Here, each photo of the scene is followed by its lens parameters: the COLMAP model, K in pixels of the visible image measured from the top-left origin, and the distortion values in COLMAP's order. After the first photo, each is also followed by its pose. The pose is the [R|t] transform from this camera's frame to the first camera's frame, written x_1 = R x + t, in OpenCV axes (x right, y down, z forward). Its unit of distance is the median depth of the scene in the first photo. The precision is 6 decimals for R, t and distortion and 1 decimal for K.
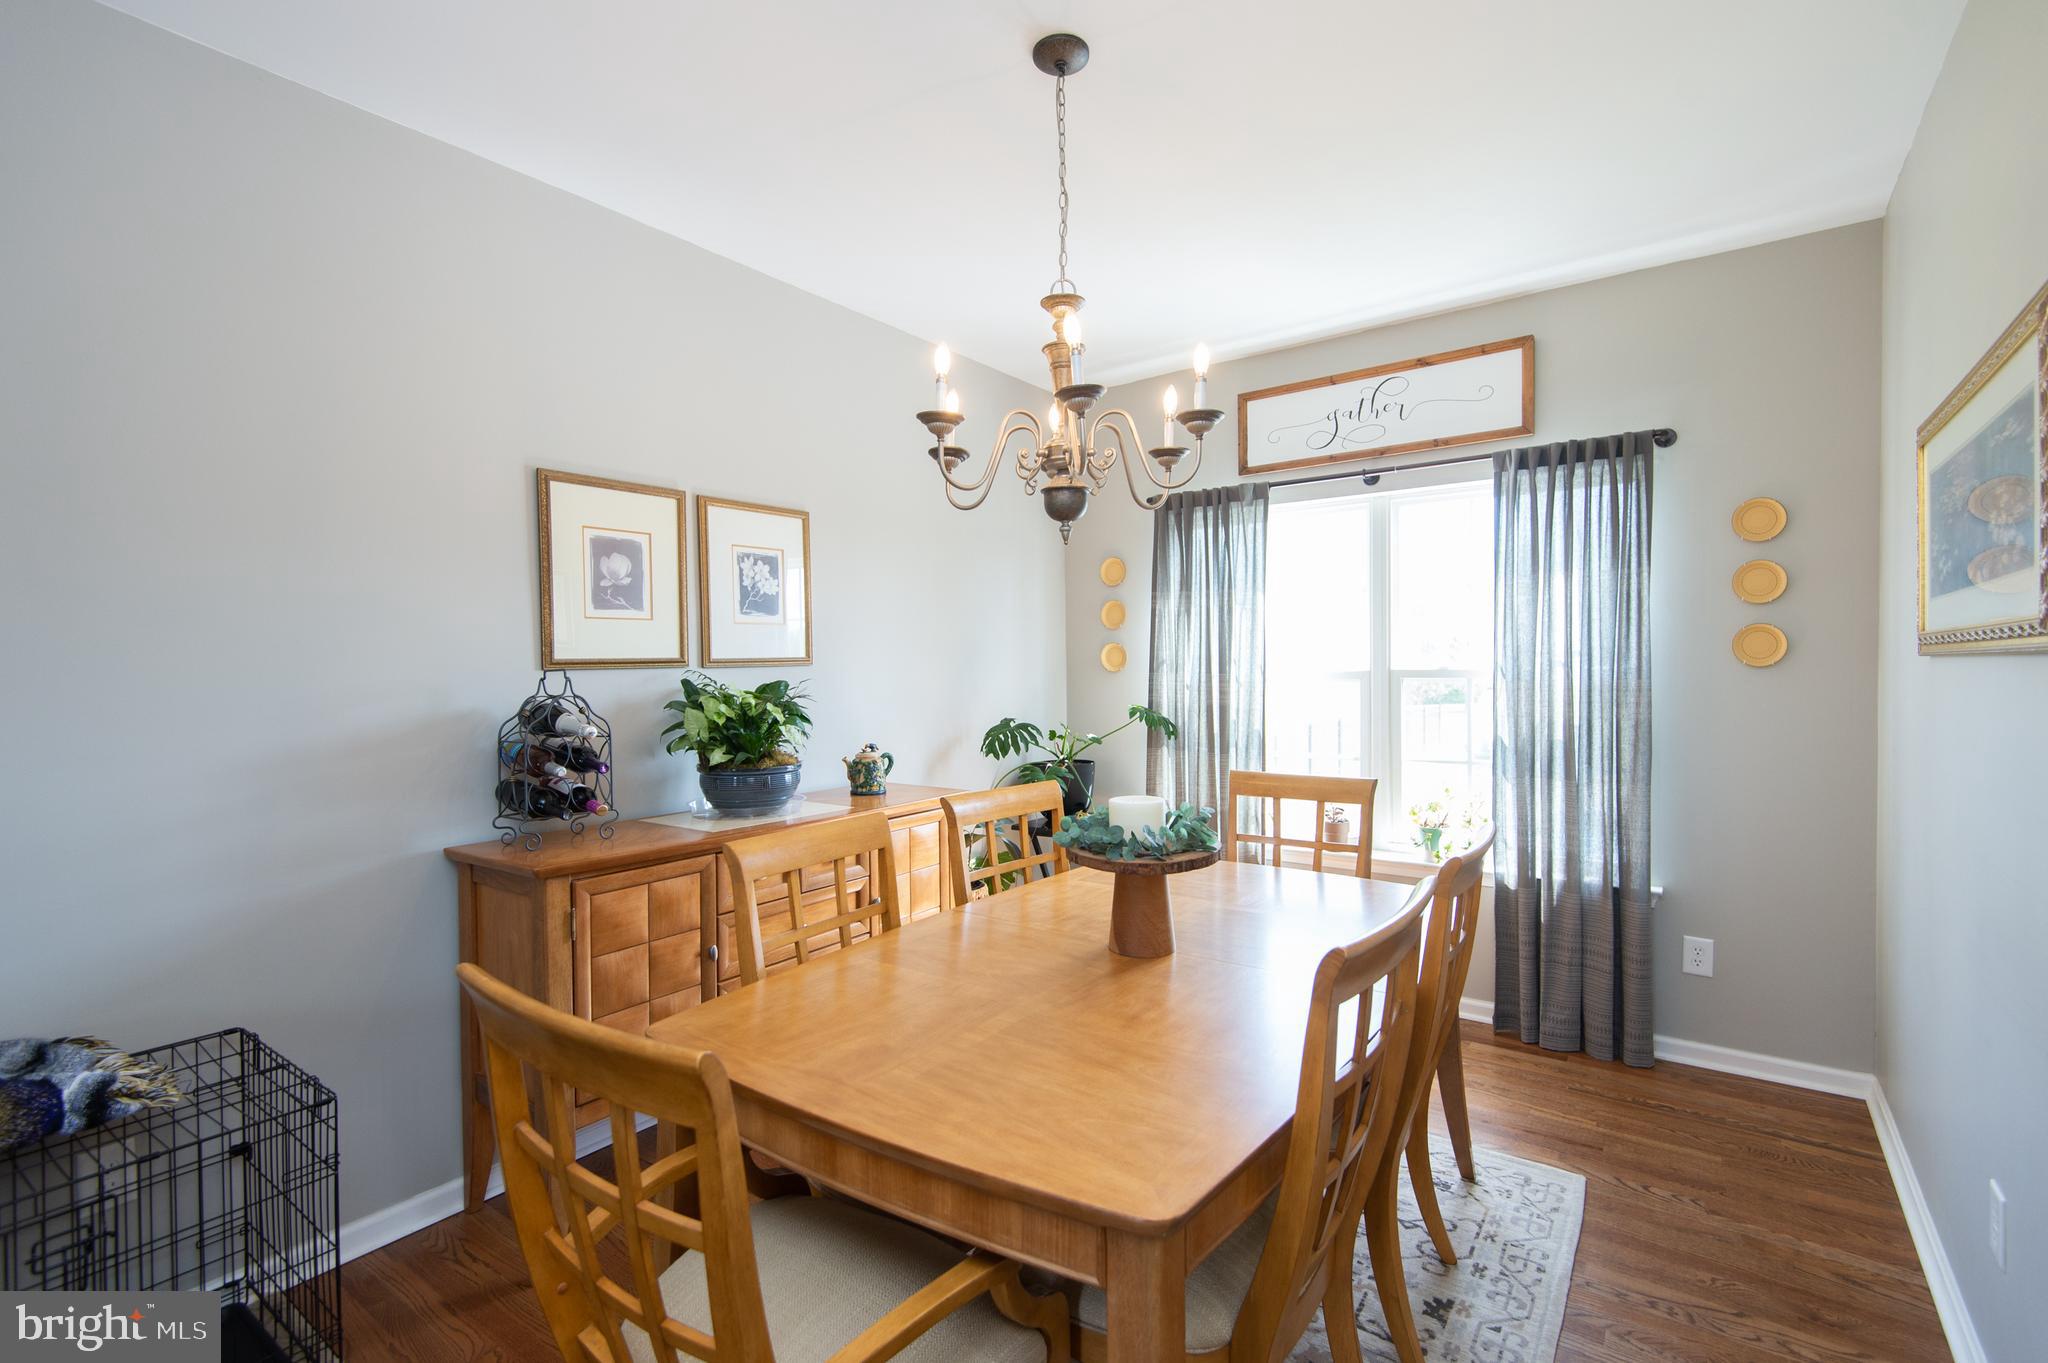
lens RADIAL K [[921.1, 0, 1024.0], [0, 921.1, 681.5], [0, 0, 1]] dist [0.004251, 0.000418]
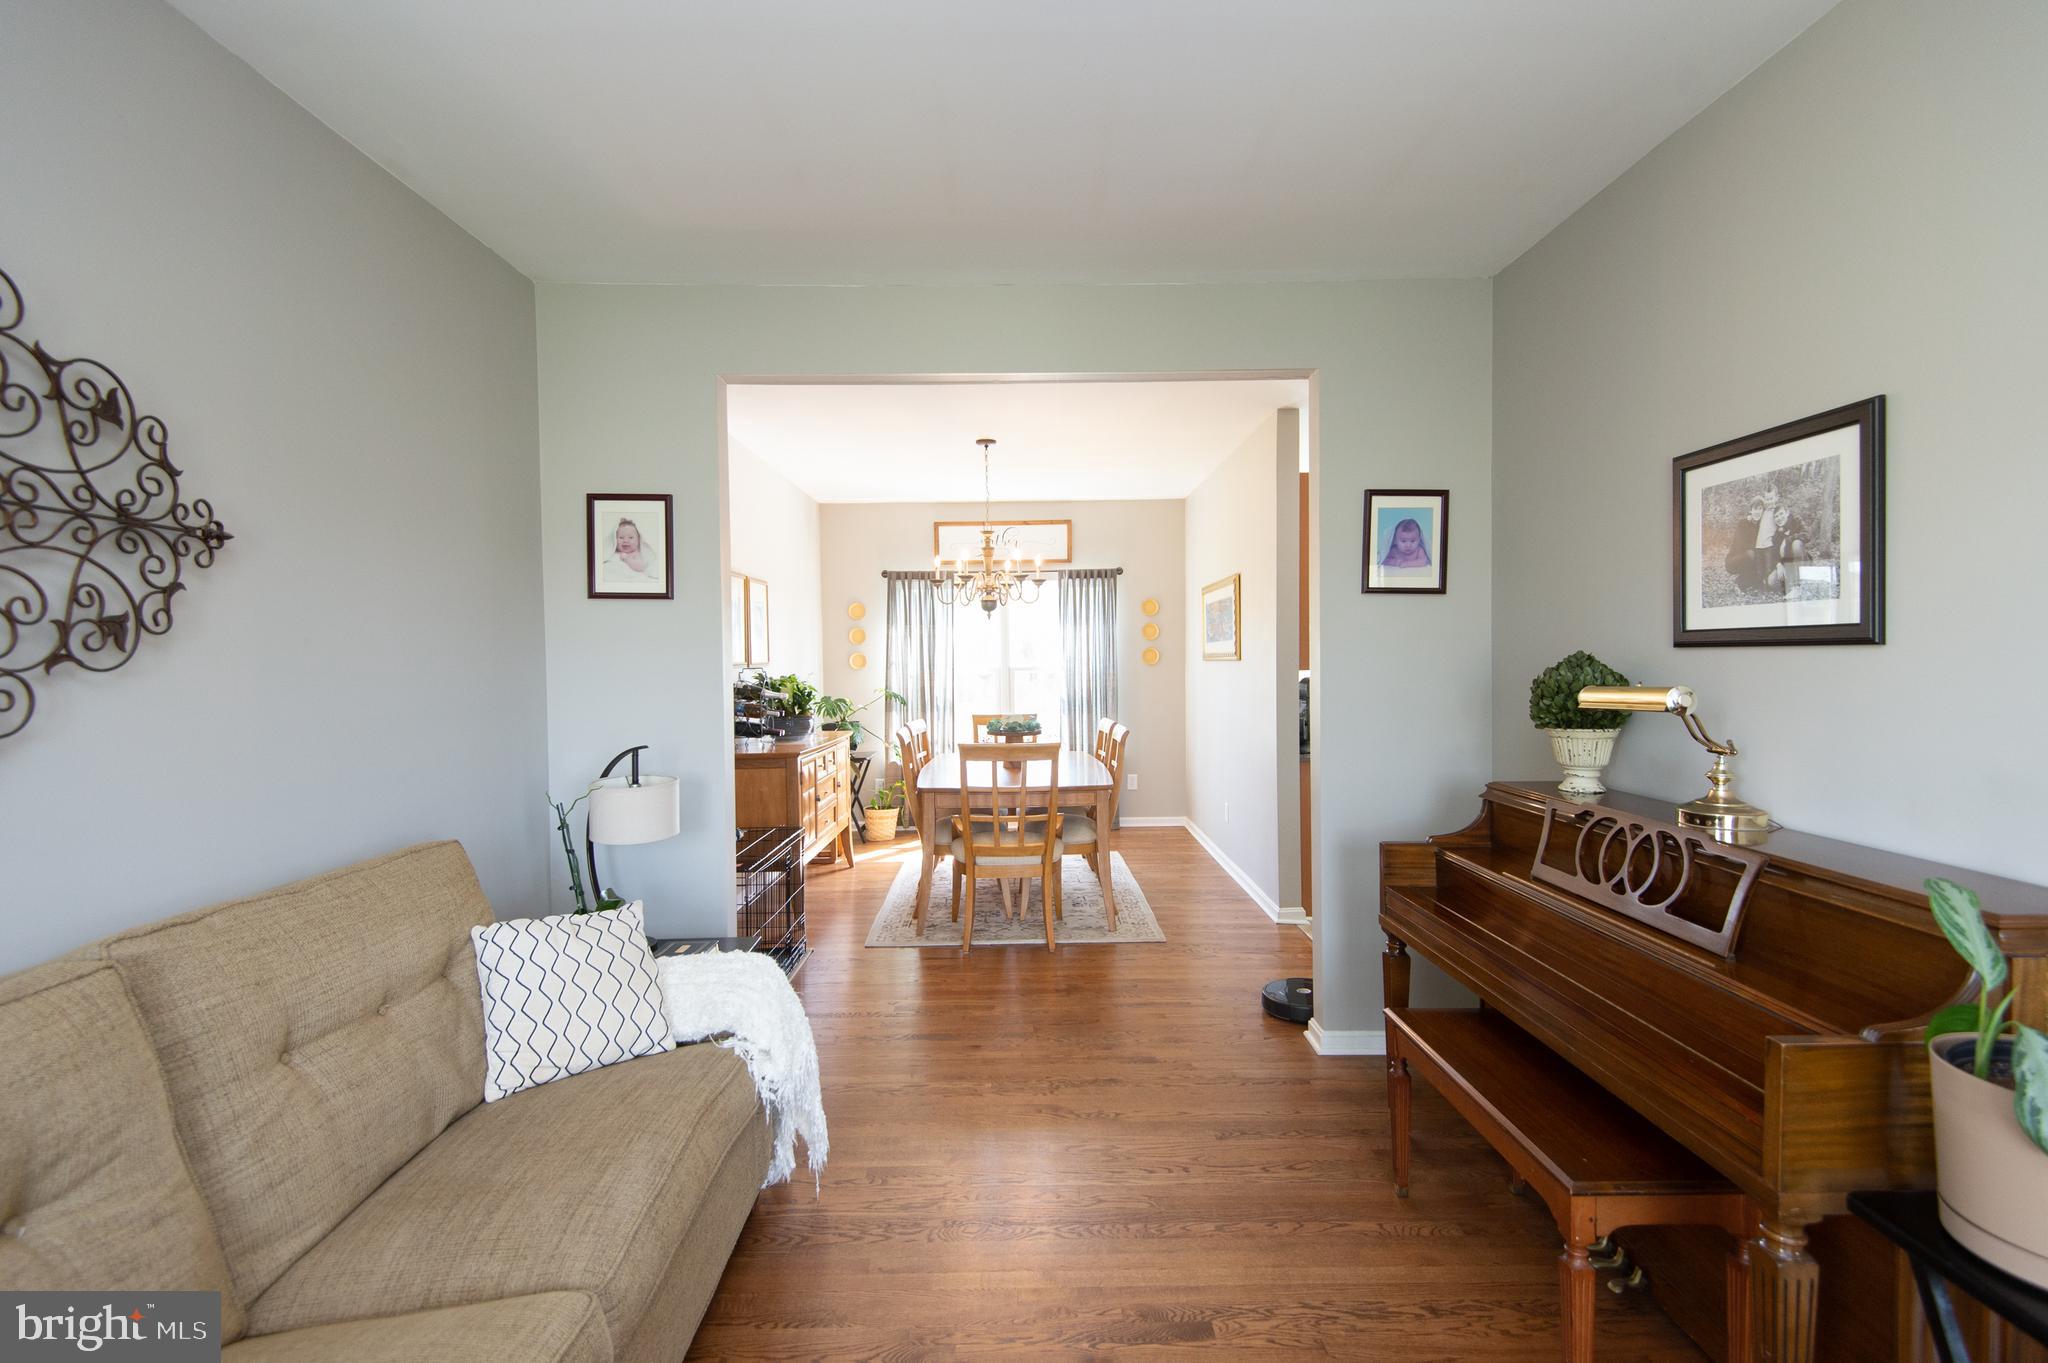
lens RADIAL K [[921.1, 0, 1024.0], [0, 921.1, 681.5], [0, 0, 1]] dist [0.004251, 0.000418]
pose [[0.794191, -0.014224, 0.607502, -0.929478], [0.015819, 0.999871, 0.002730, 0.016270], [-0.607463, 0.007442, 0.794313, -0.731950]]
